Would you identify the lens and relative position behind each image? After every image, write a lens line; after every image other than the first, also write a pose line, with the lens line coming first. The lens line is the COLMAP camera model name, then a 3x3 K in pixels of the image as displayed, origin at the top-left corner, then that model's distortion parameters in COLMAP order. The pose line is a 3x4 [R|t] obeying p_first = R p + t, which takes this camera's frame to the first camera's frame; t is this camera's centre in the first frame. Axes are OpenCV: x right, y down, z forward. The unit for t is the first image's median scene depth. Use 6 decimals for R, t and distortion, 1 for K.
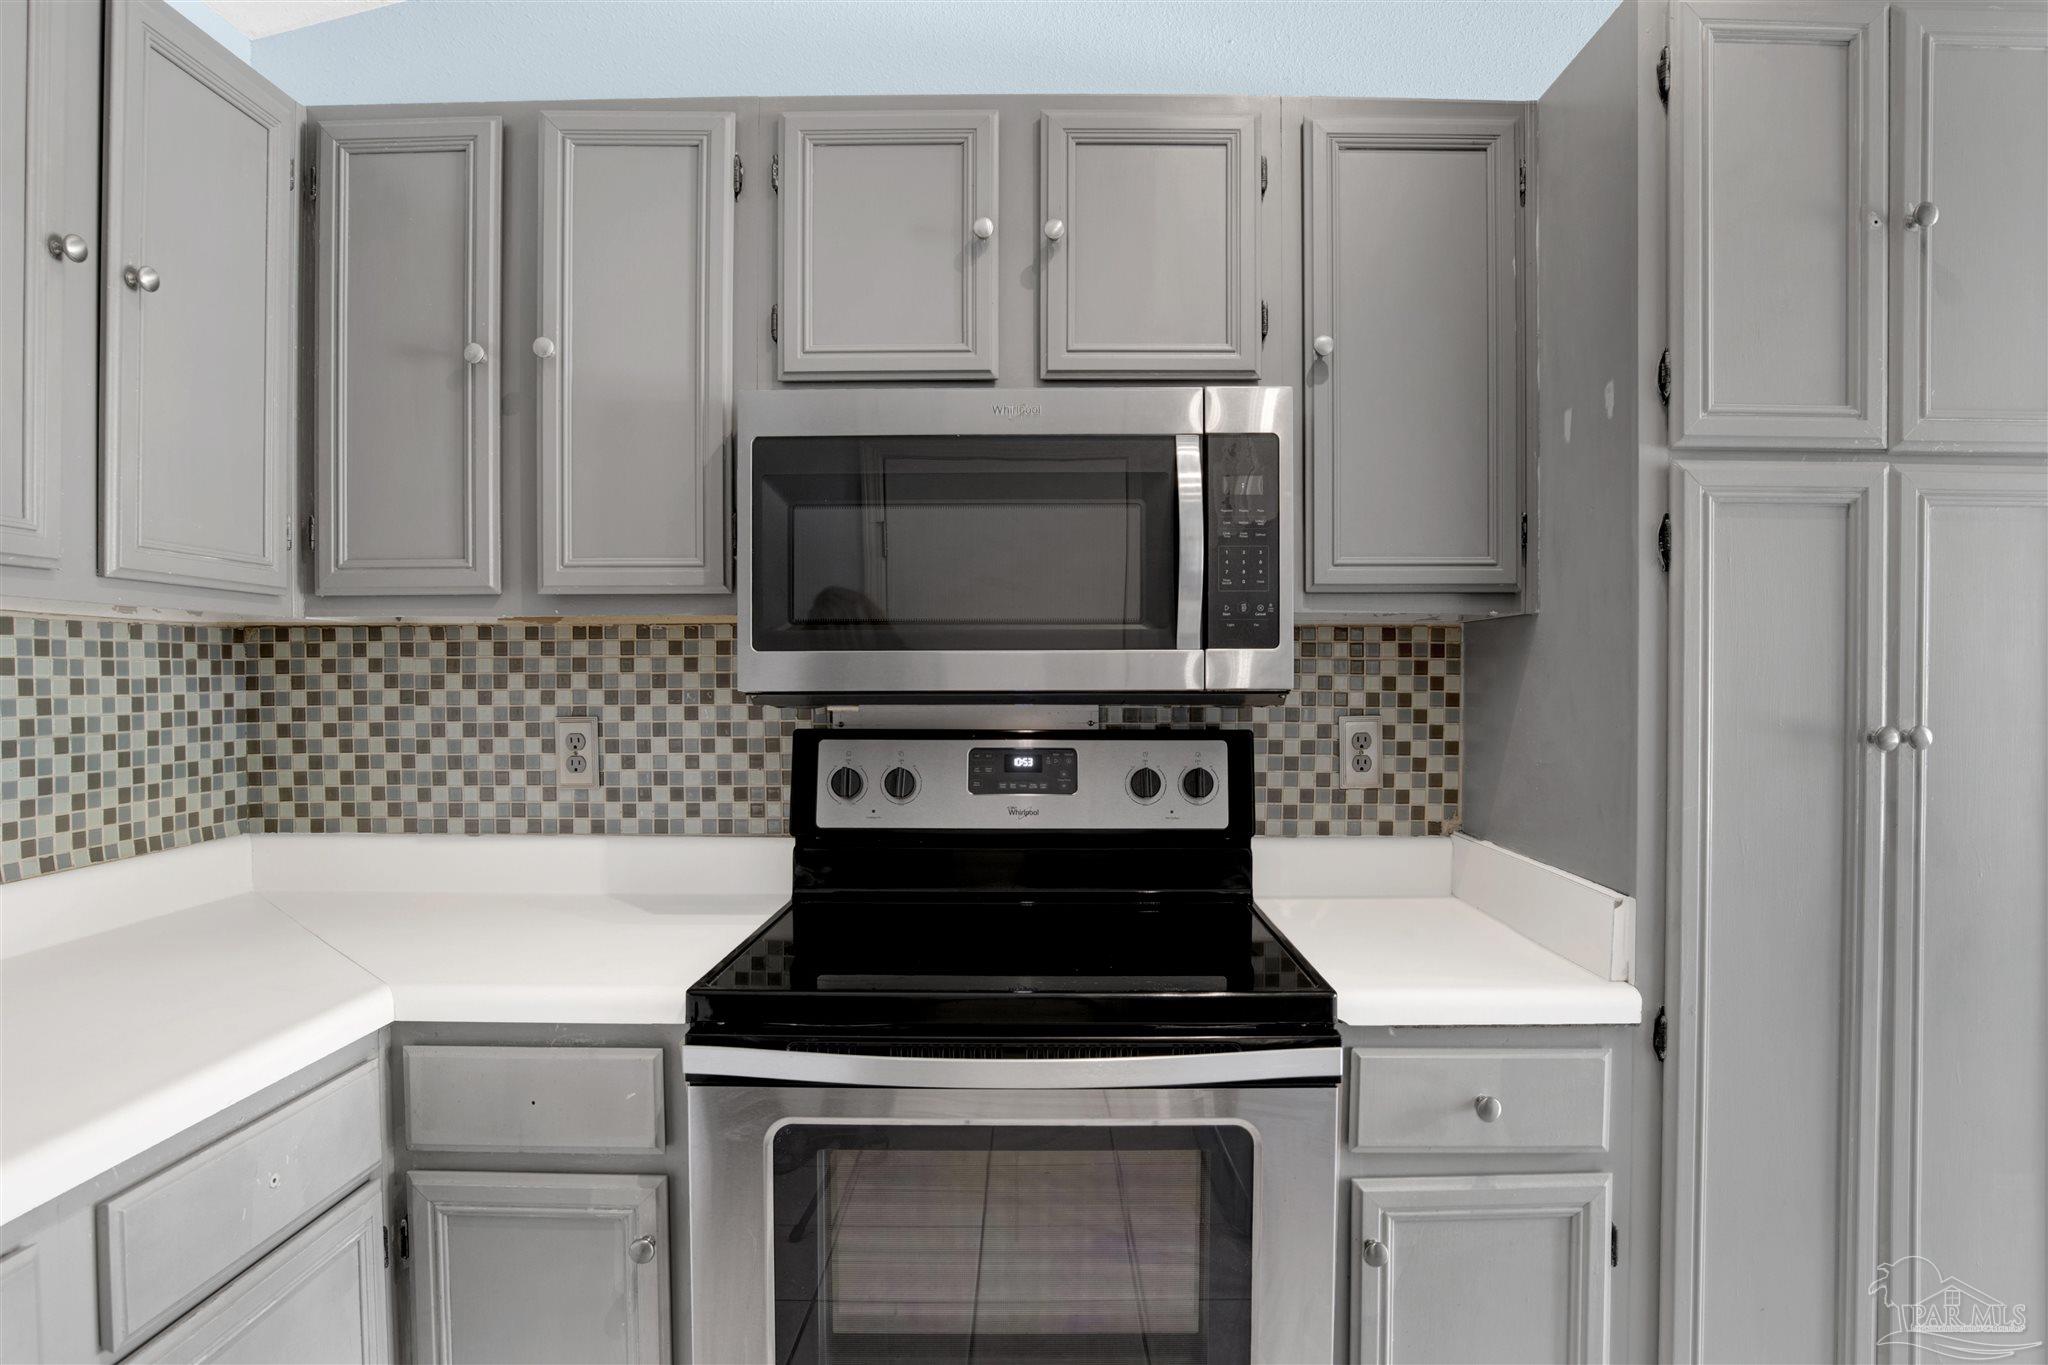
lens RADIAL K [[1184.4, 0, 1024.0], [0, 1184.4, 682.5], [0, 0, 1]] dist [-0.023214, -0.000618]
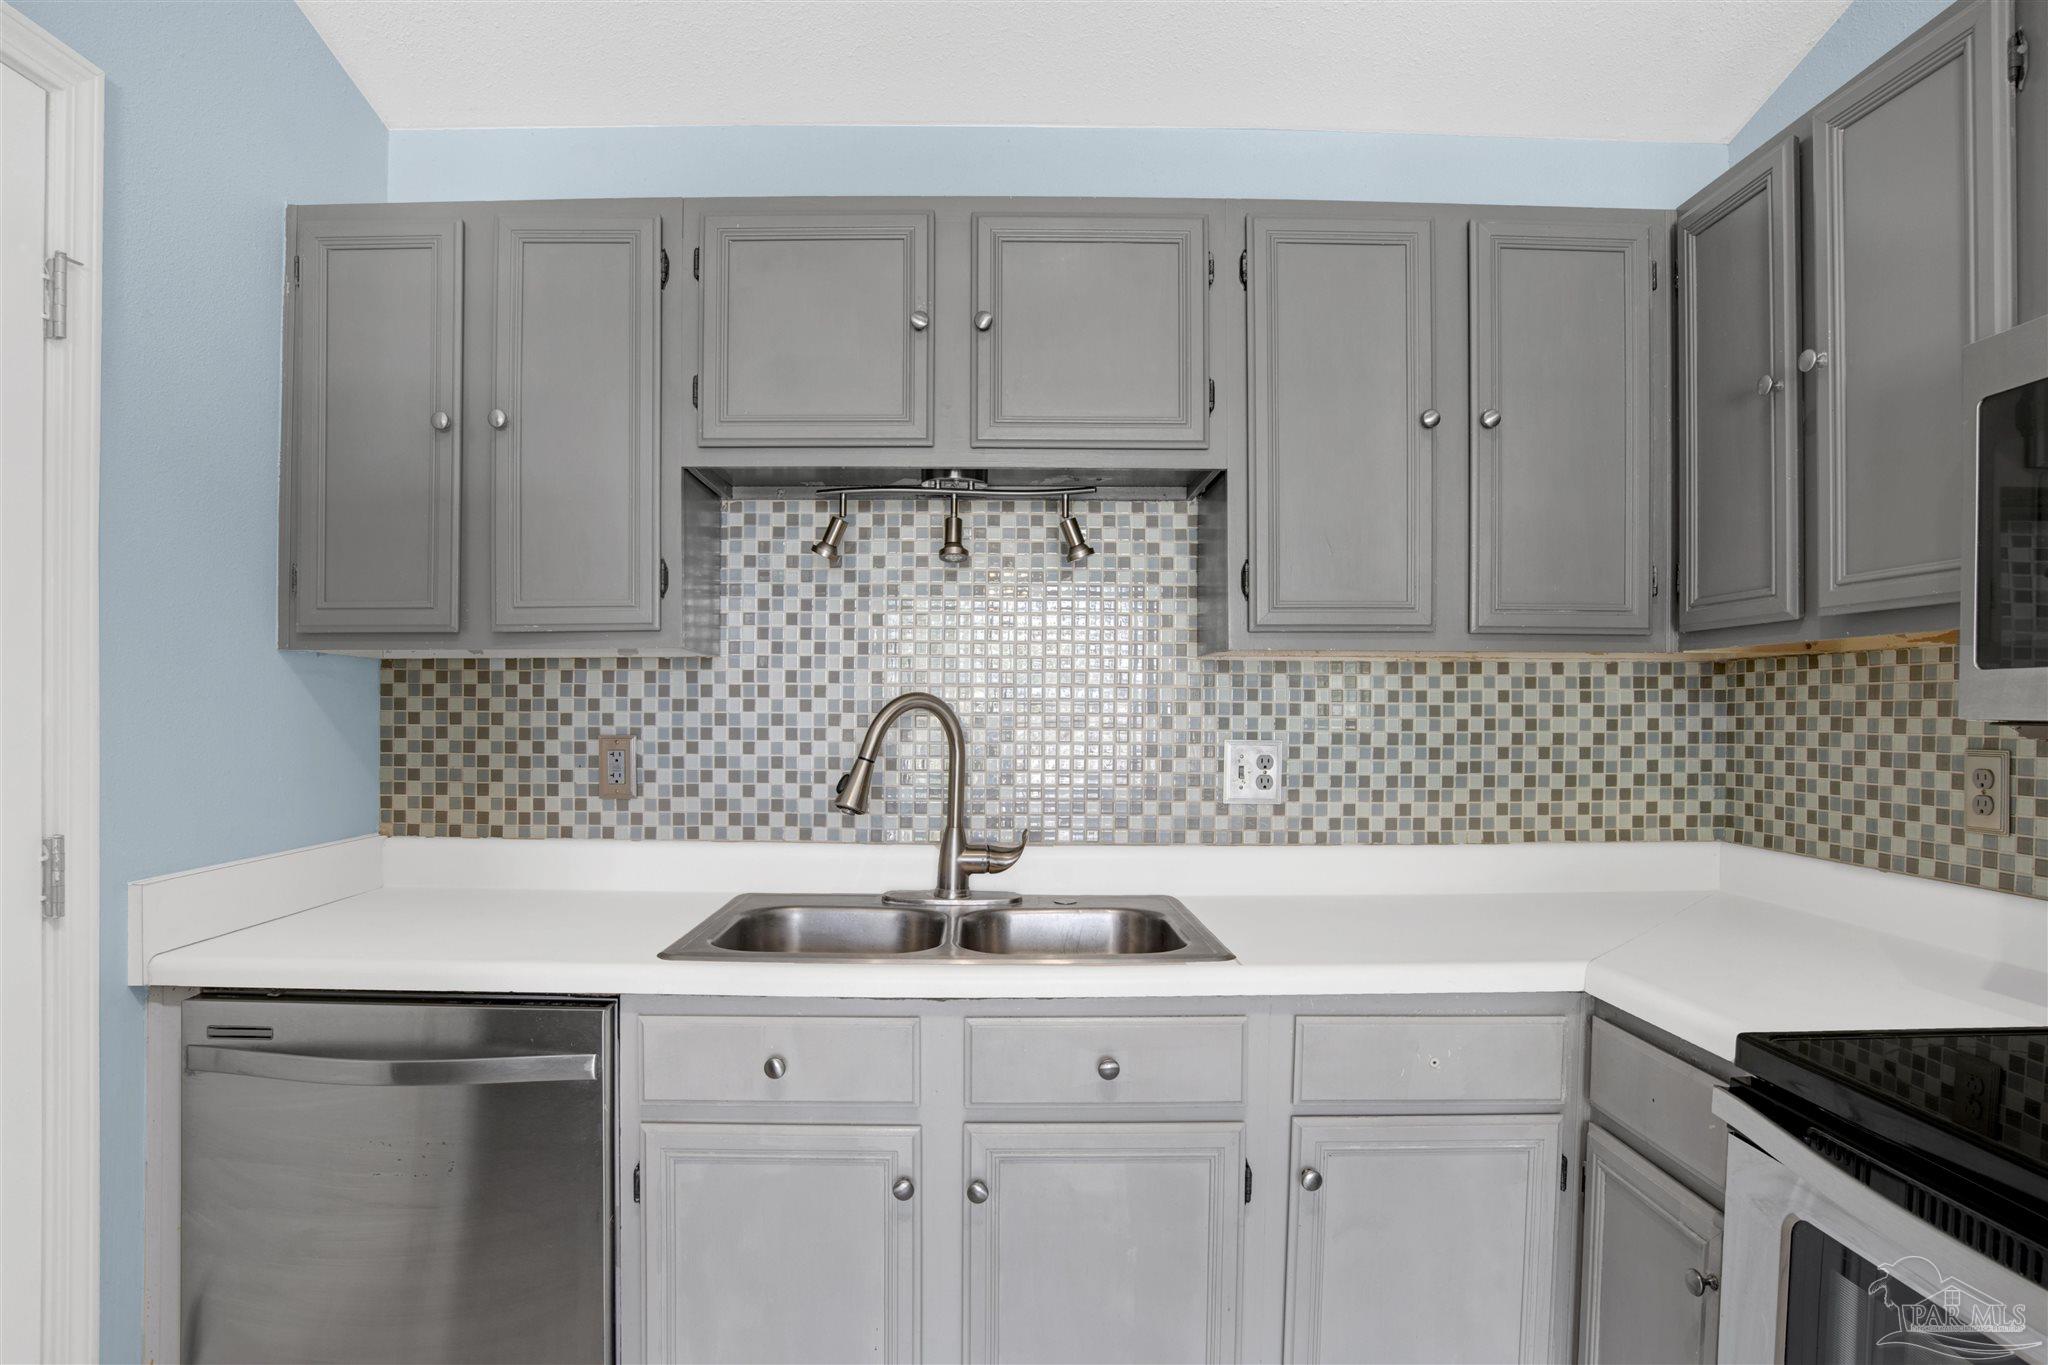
lens RADIAL K [[1184.4, 0, 1024.0], [0, 1184.4, 682.5], [0, 0, 1]] dist [-0.023214, -0.000618]
pose [[0.010573, -0.020131, -0.999741, 0.502266], [-0.007652, 0.999766, -0.020212, 0.002992], [0.999915, 0.007864, 0.010417, 0.319896]]
